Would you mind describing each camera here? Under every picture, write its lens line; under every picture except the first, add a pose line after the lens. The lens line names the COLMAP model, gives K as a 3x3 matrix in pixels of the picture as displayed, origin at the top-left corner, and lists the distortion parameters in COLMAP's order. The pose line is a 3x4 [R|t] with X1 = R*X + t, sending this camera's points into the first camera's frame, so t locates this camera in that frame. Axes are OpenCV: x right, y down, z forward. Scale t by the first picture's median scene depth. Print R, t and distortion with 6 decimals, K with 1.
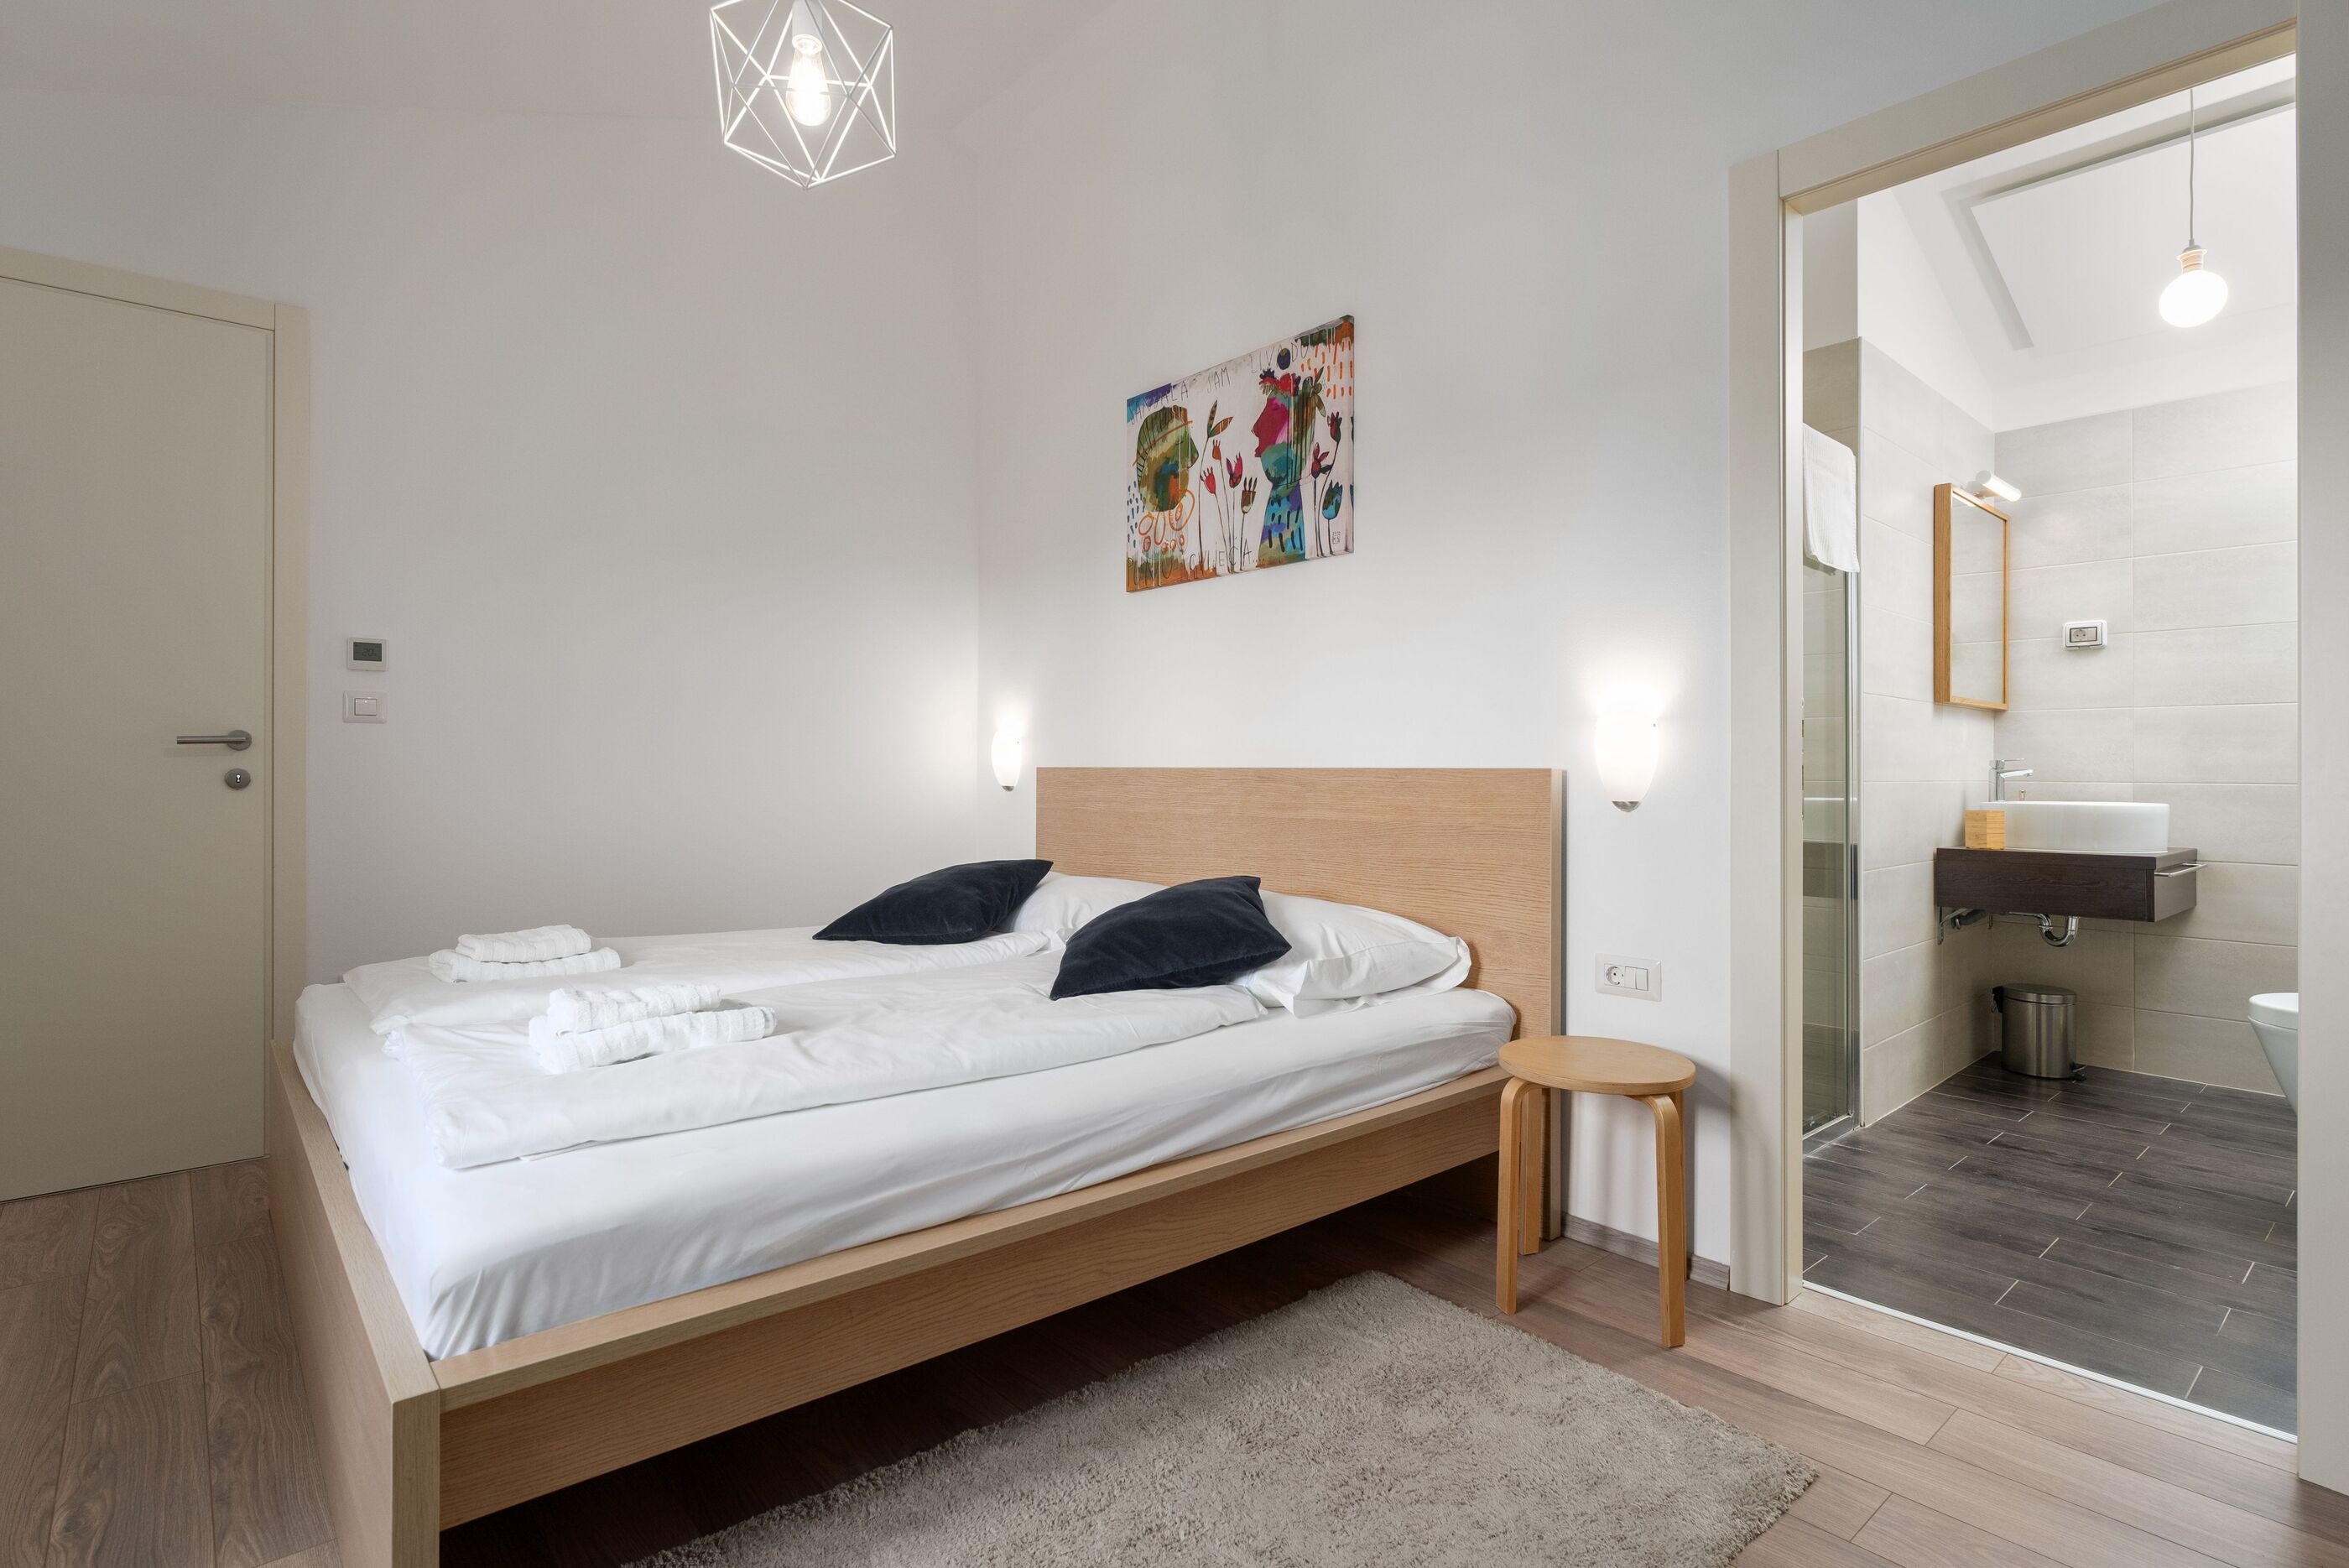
lens RADIAL K [[1157.8, 0, 1174.5], [0, 1157.8, 784.0], [0, 0, 1]] dist [-0.004732, -0.000084]
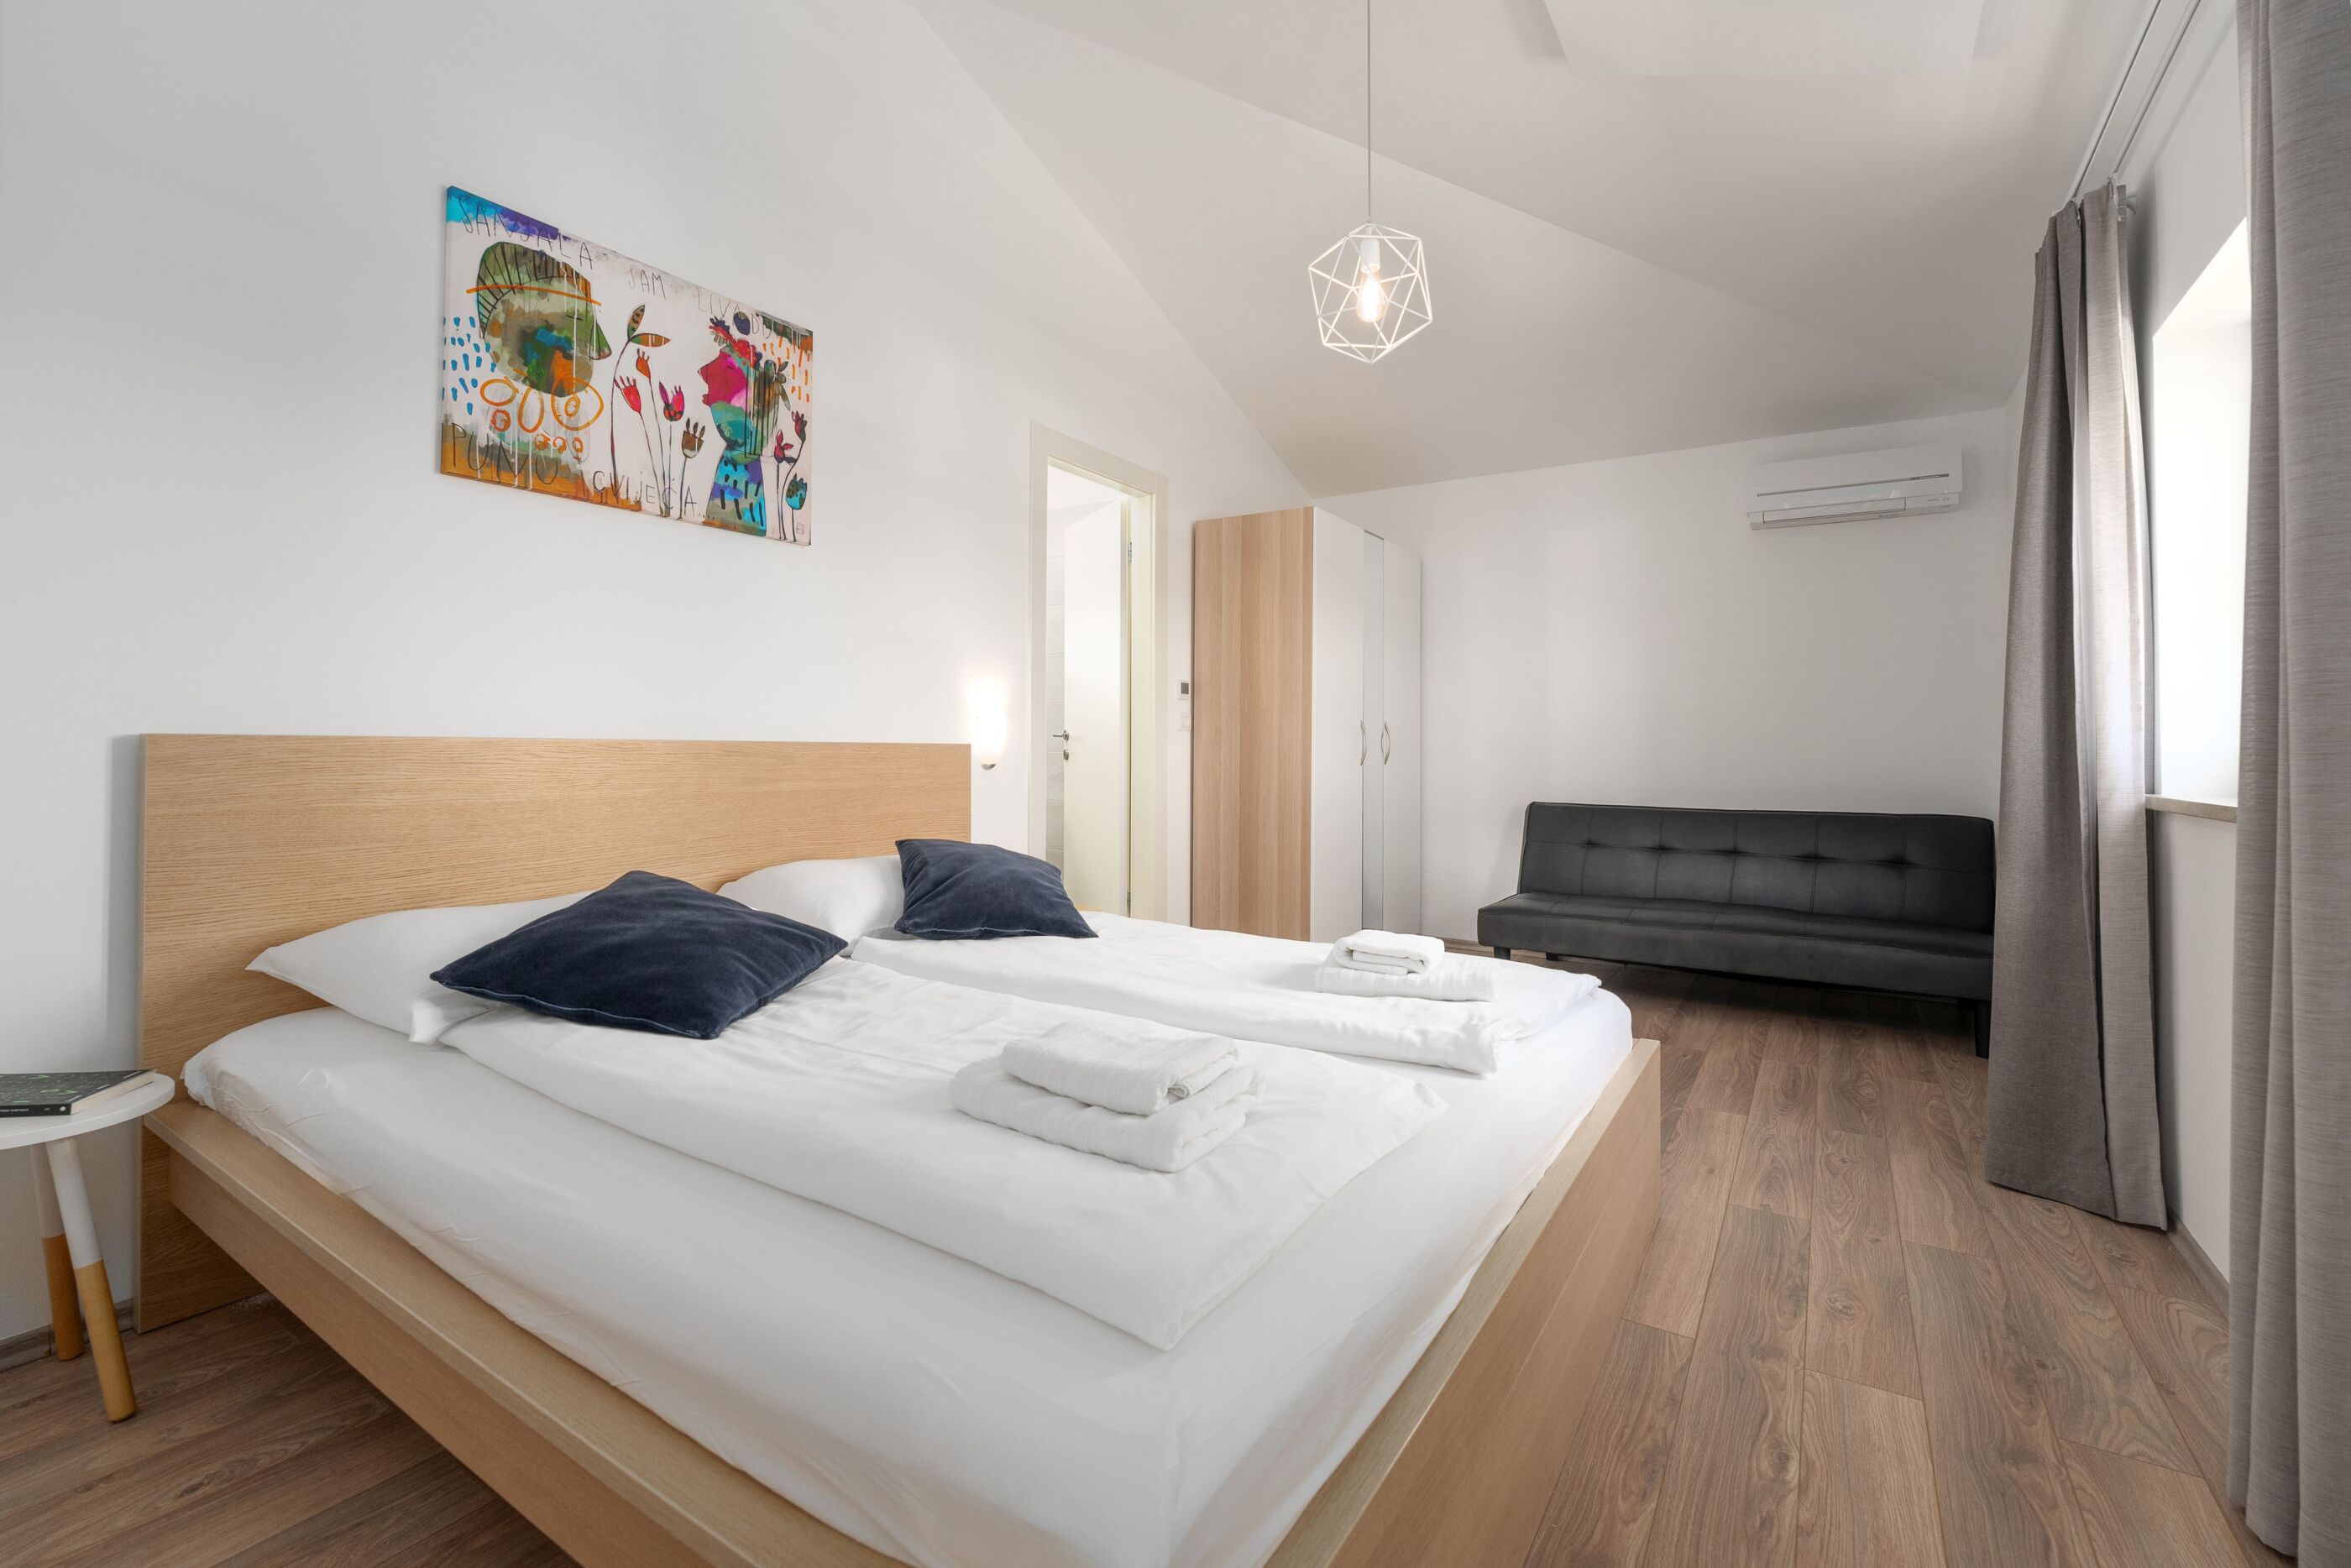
lens RADIAL K [[1023.5, 0, 1177.0], [0, 1023.5, 739.7], [0, 0, 1]] dist [-0.025808, 0.000052]
pose [[-0.281311, -0.001416, 0.959616, -0.832268], [-0.002173, 0.999997, 0.000839, -0.016588], [-0.959614, -0.001849, -0.281313, 0.887666]]
